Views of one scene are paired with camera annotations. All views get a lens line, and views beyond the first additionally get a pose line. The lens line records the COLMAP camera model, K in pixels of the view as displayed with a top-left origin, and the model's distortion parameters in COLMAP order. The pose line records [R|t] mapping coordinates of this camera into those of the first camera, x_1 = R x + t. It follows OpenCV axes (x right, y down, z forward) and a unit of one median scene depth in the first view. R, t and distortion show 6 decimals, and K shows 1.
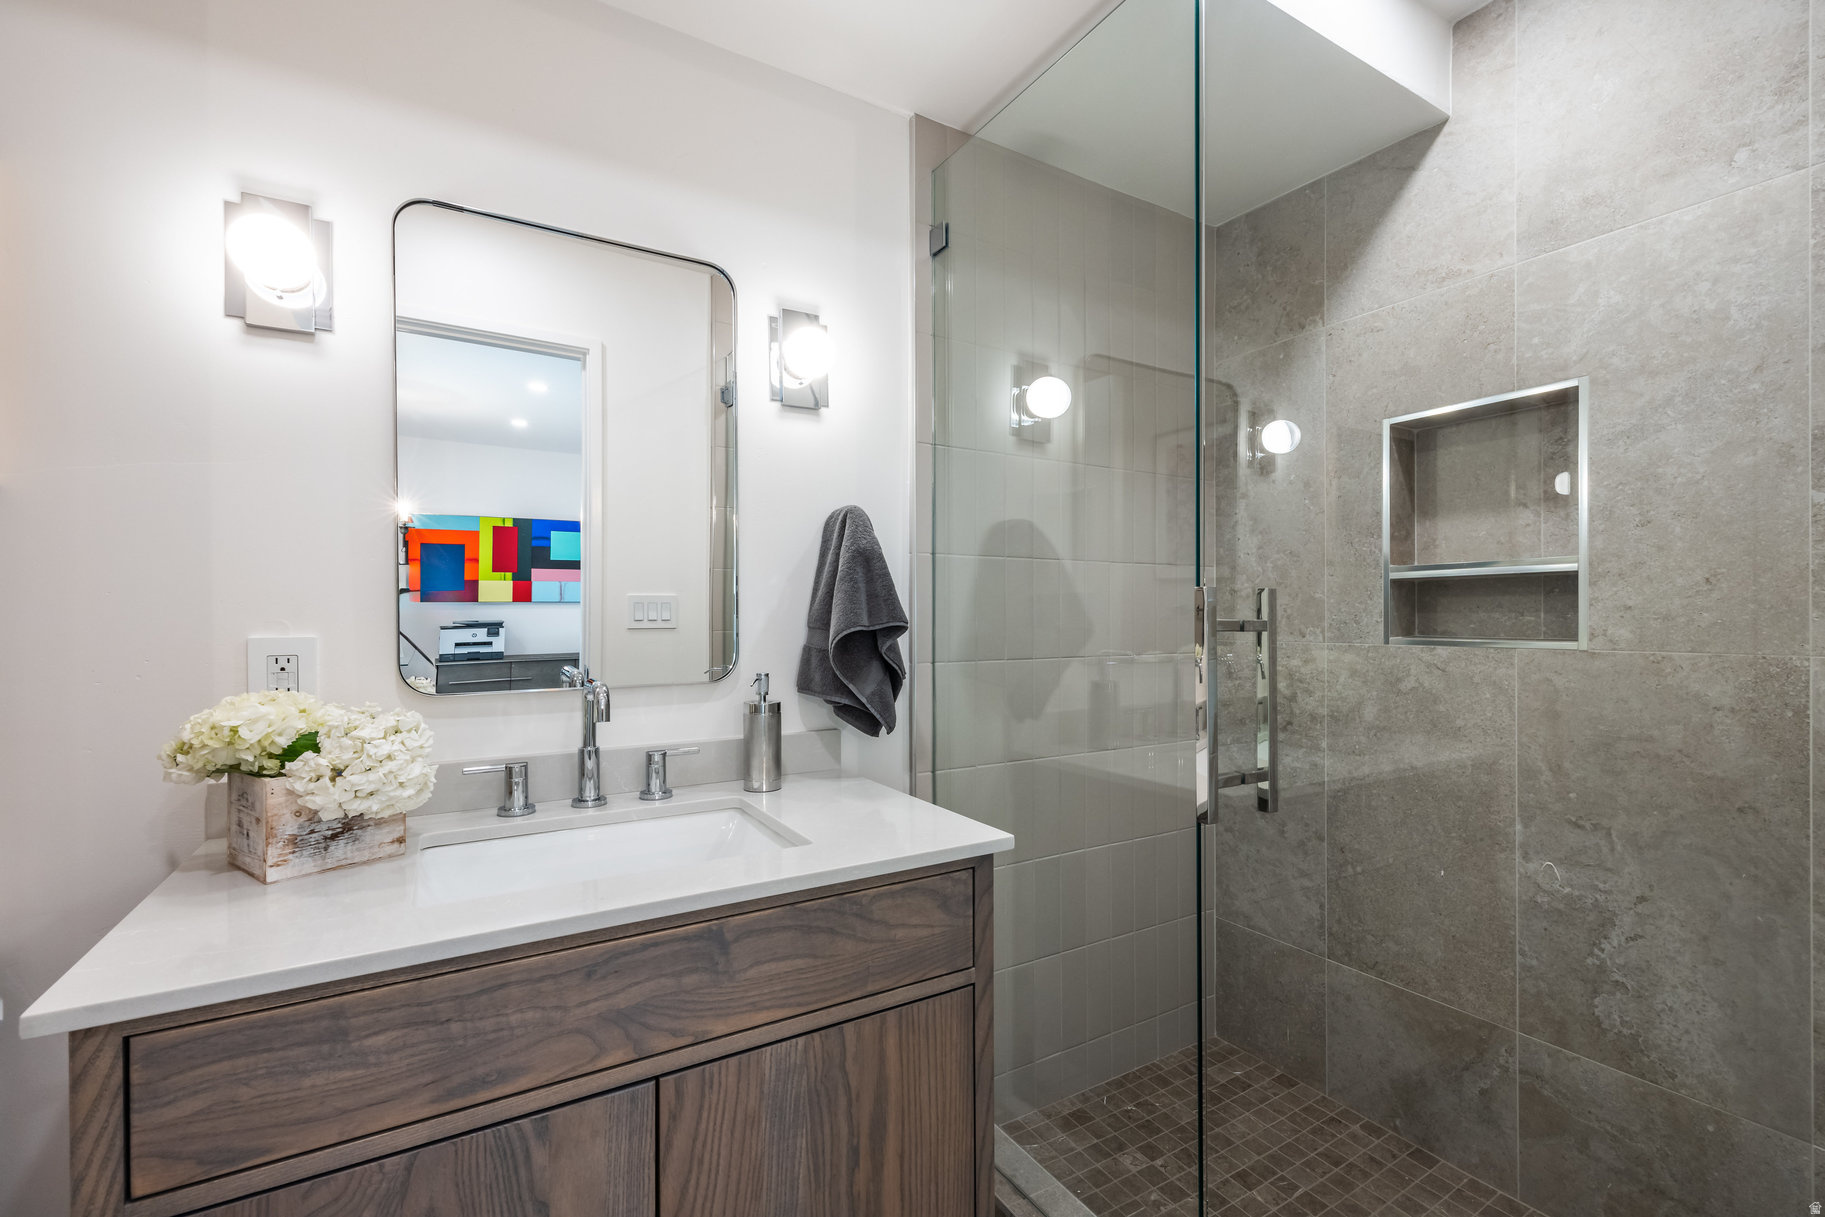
lens RADIAL K [[747.4, 0, 912.5], [0, 747.4, 608.5], [0, 0, 1]] dist [0.015346, -0.000240]
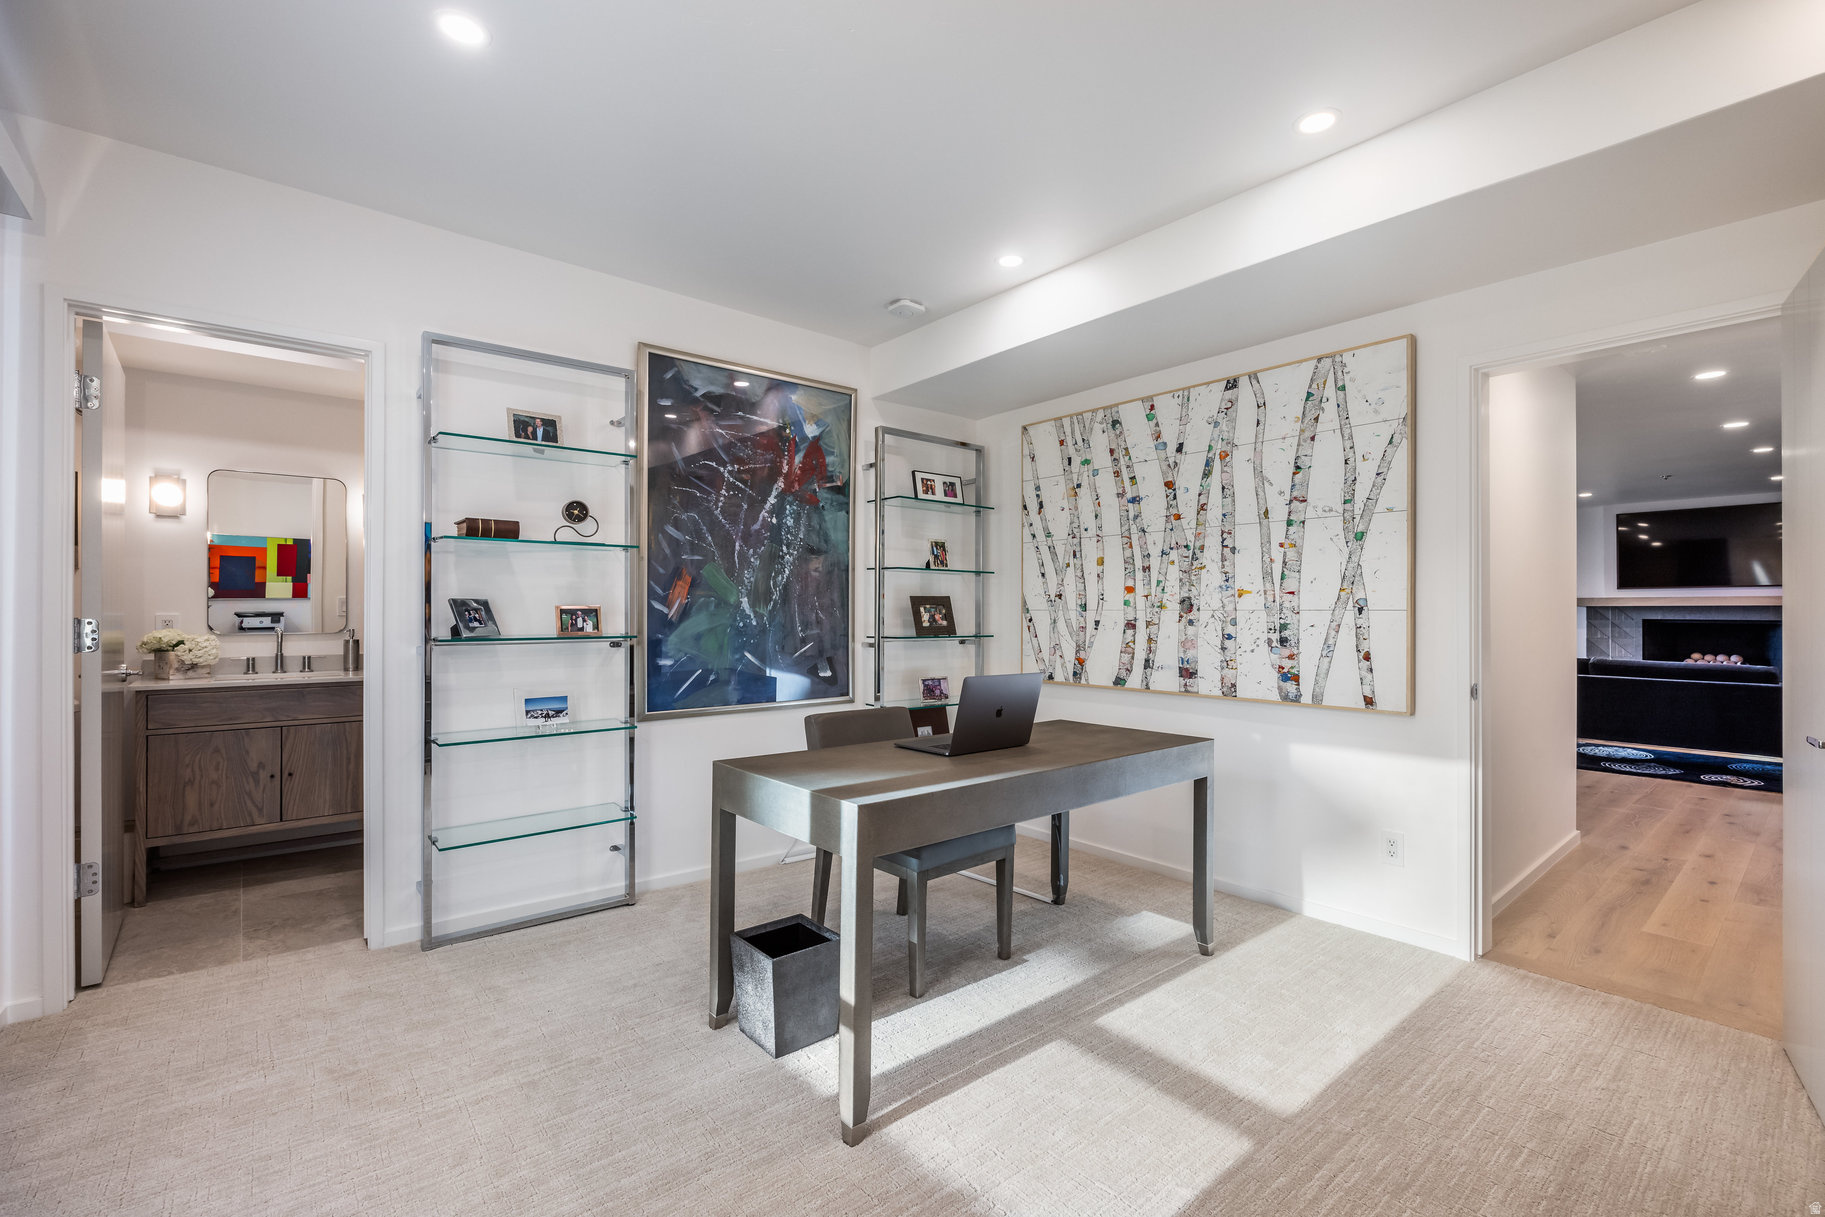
lens RADIAL K [[792.4, 0, 912.5], [0, 792.4, 608.5], [0, 0, 1]] dist [-0.000087, 0.000019]
pose [[0.990685, 0.010942, 0.135730, 1.495183], [-0.011327, 0.999934, 0.002068, -0.023337], [-0.135699, -0.003586, 0.990744, -2.246305]]
